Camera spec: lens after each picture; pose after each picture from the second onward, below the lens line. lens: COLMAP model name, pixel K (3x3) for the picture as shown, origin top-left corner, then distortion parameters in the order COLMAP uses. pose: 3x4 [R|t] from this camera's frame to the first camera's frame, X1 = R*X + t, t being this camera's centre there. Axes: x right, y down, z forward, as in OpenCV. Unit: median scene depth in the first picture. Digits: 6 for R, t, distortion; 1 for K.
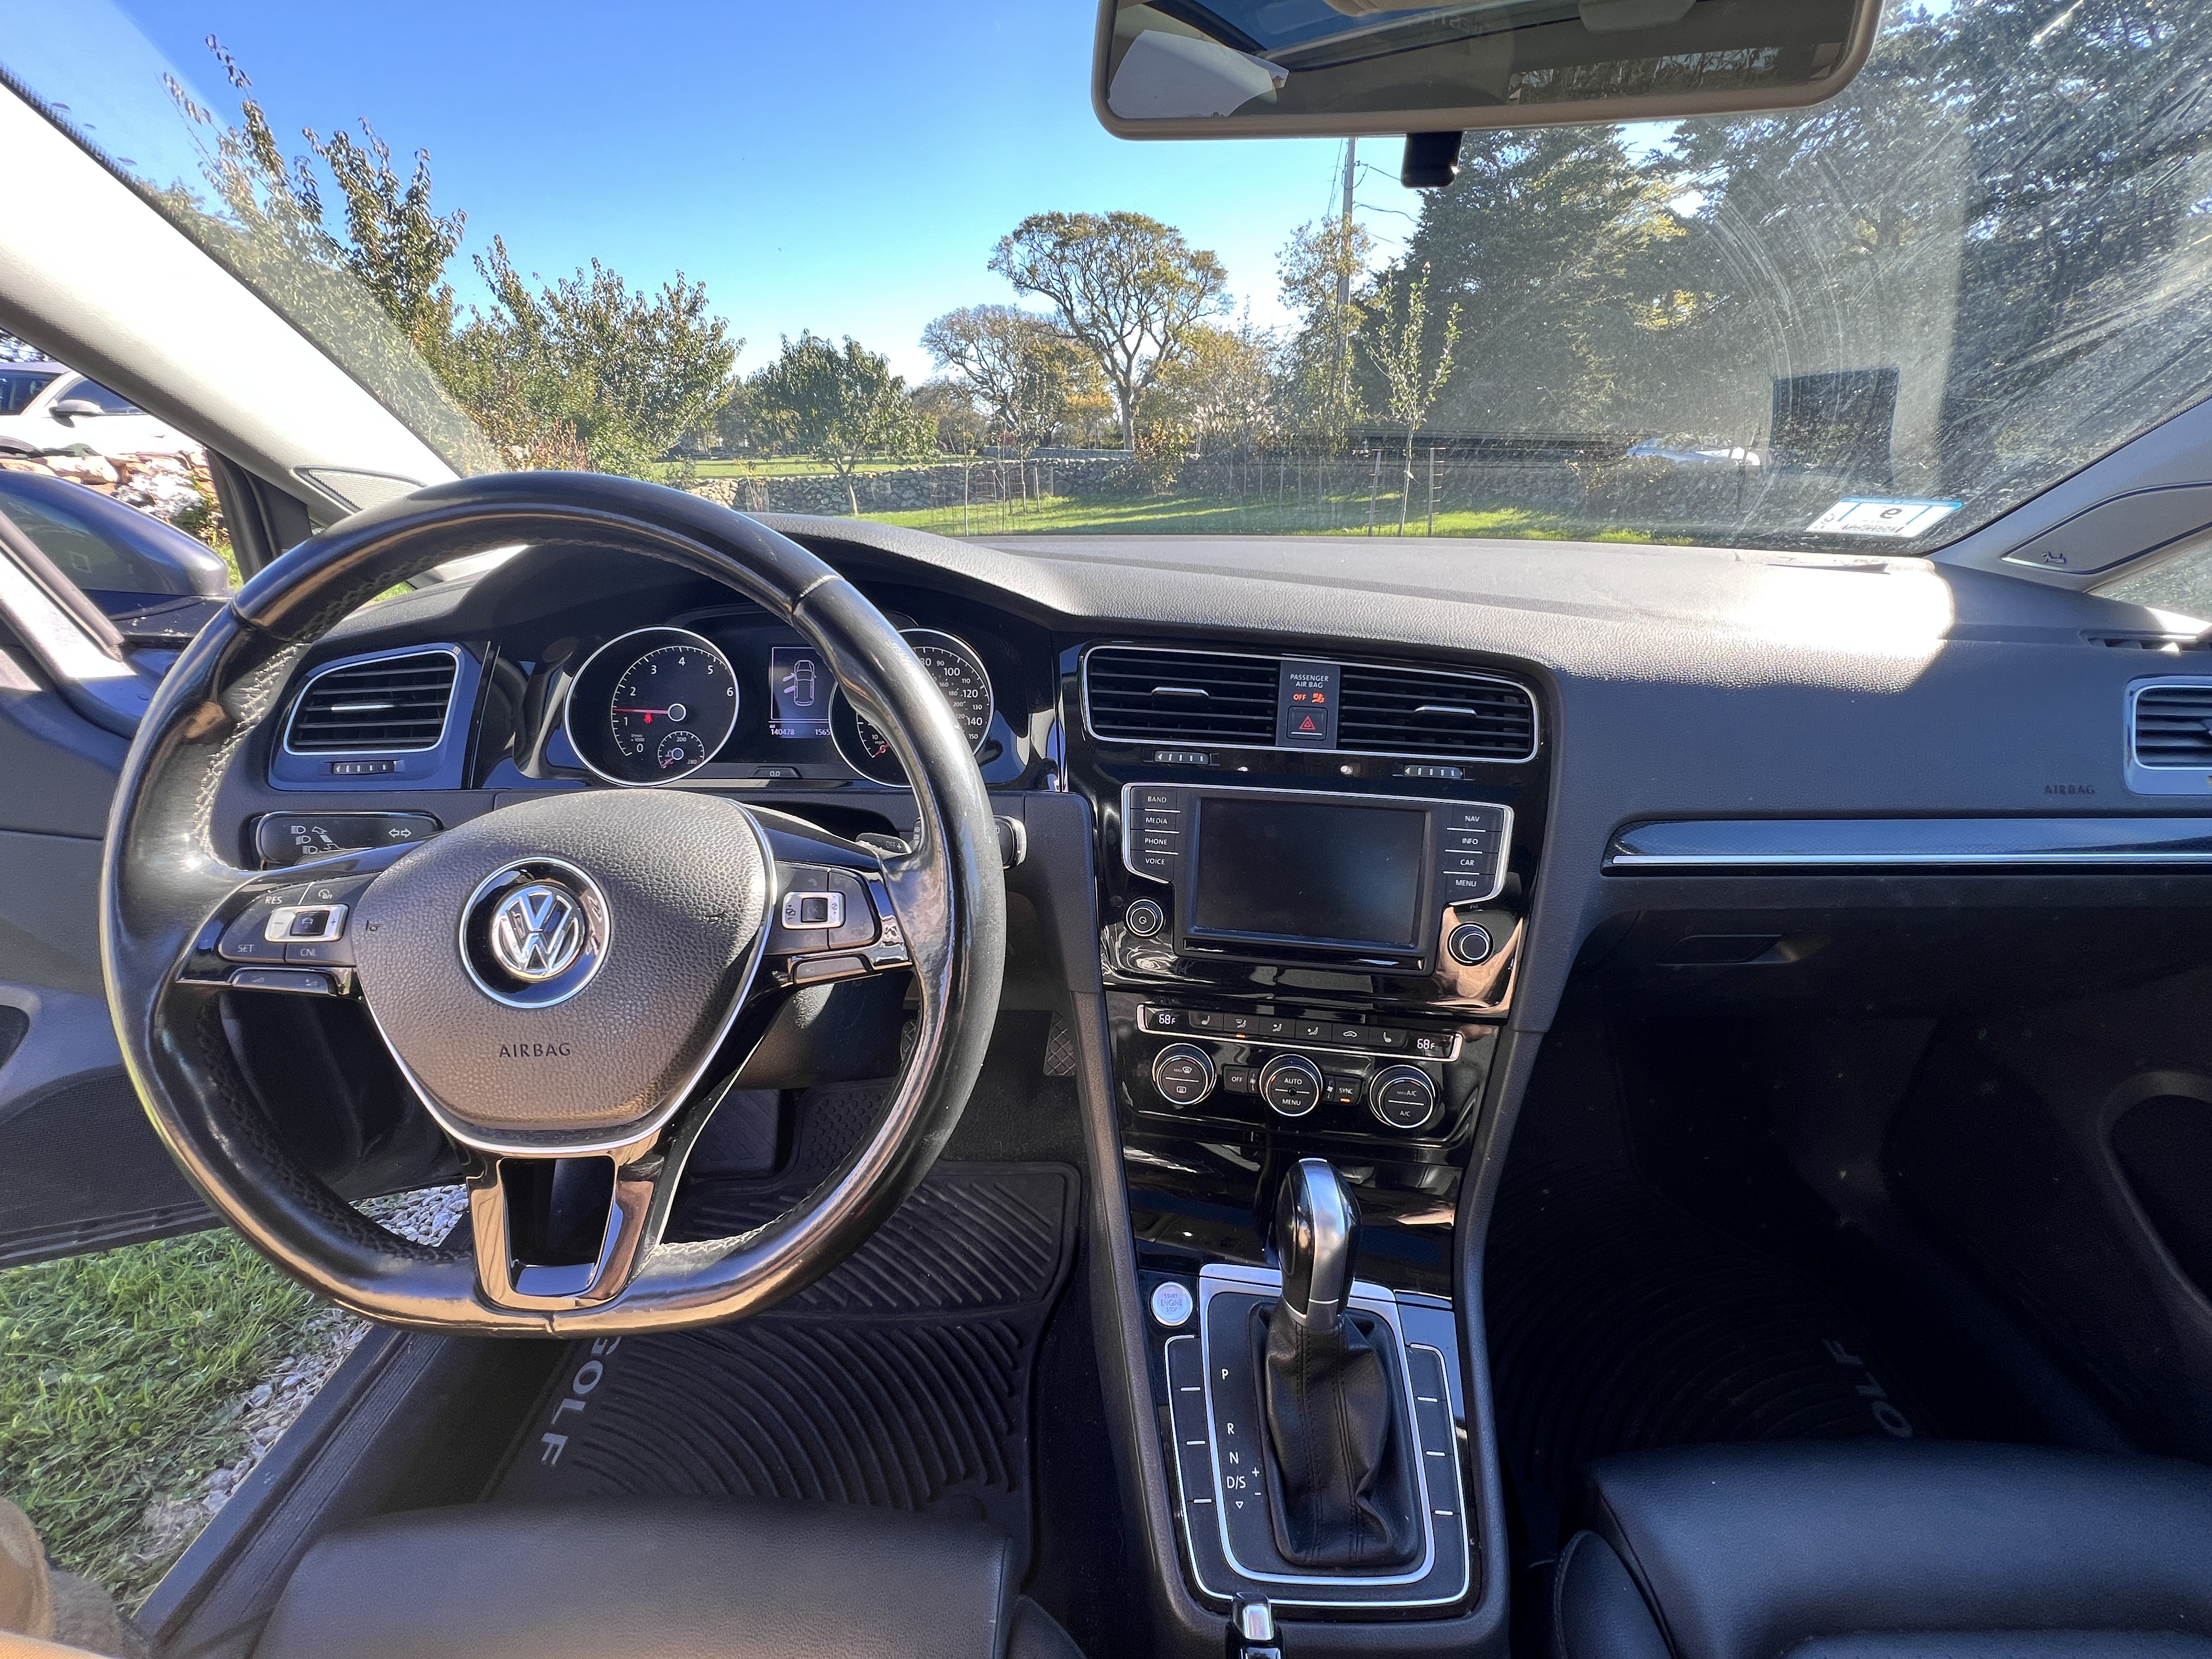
lens RADIAL K [[874.7, 0, 1105.8], [0, 874.7, 823.0], [0, 0, 1]] dist [0.001051, 0.000207]
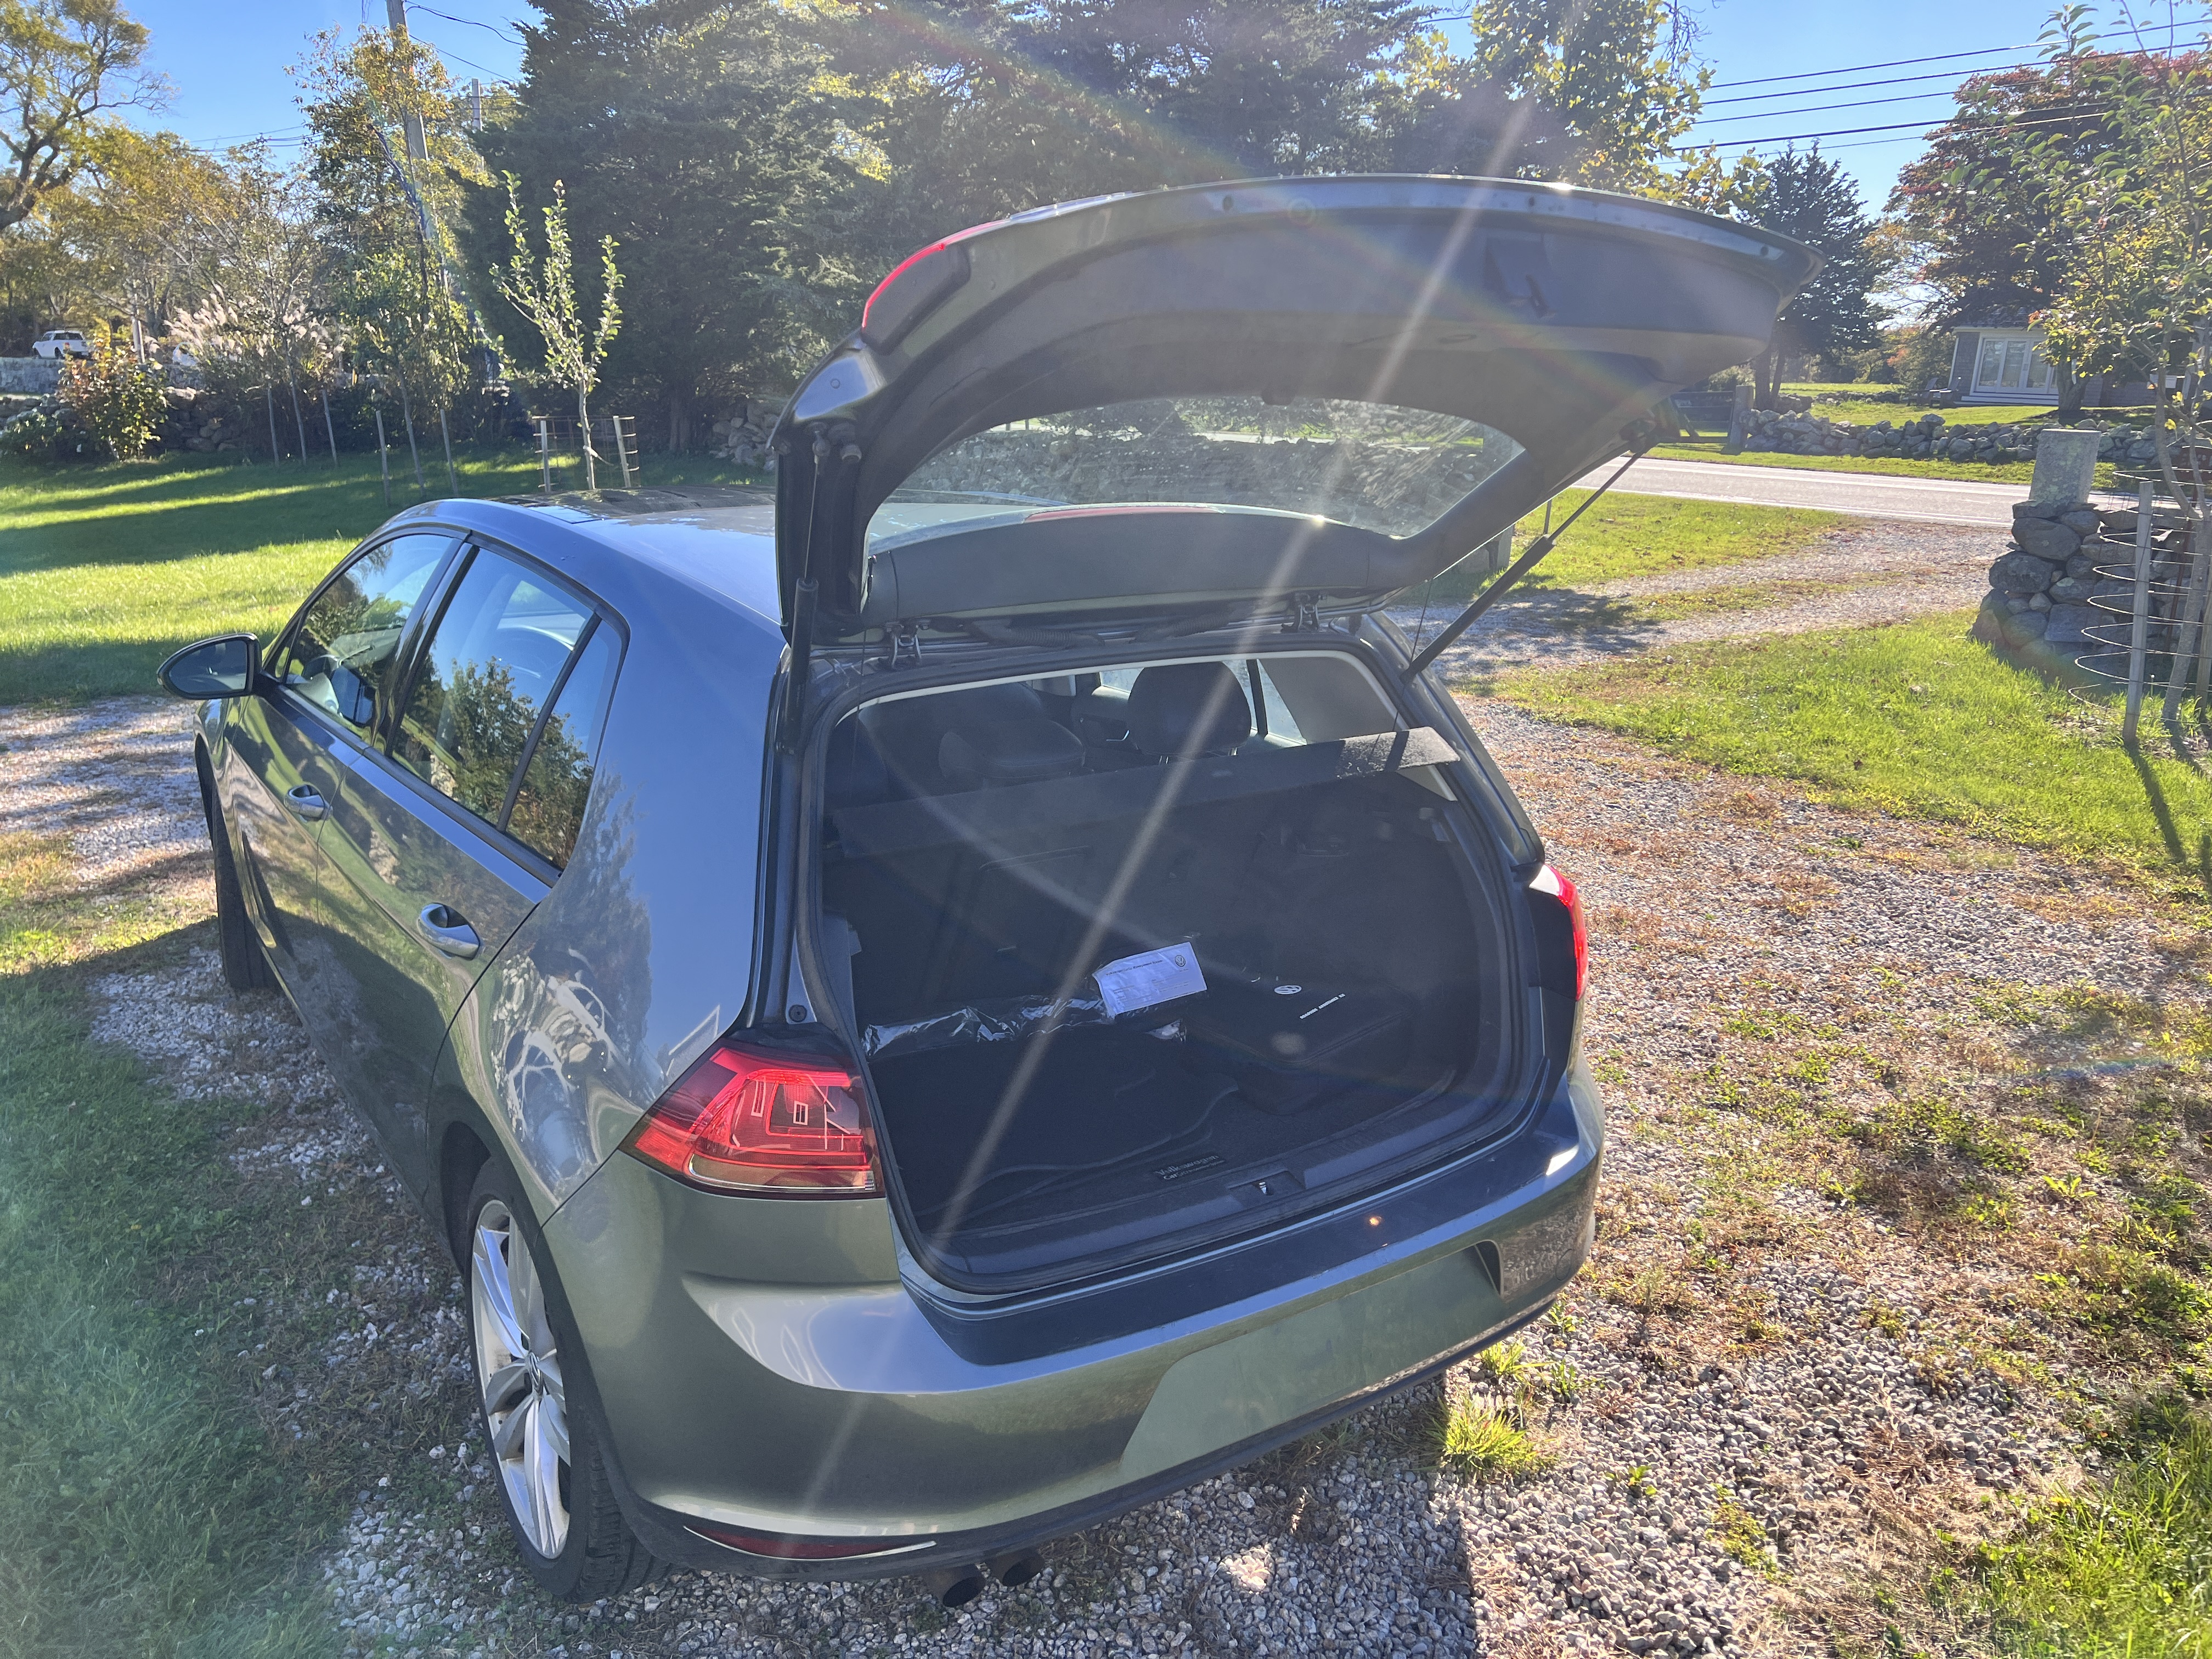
lens RADIAL K [[1647.2, 0, 1106.0], [0, 1647.2, 829.5], [0, 0, 1]] dist [0.039164, -0.036199]
pose [[0.816995, -0.146484, 0.557728, -0.058628], [0.213470, 0.975312, -0.056544, 0.038290], [-0.535676, 0.165254, 0.828095, -0.157907]]
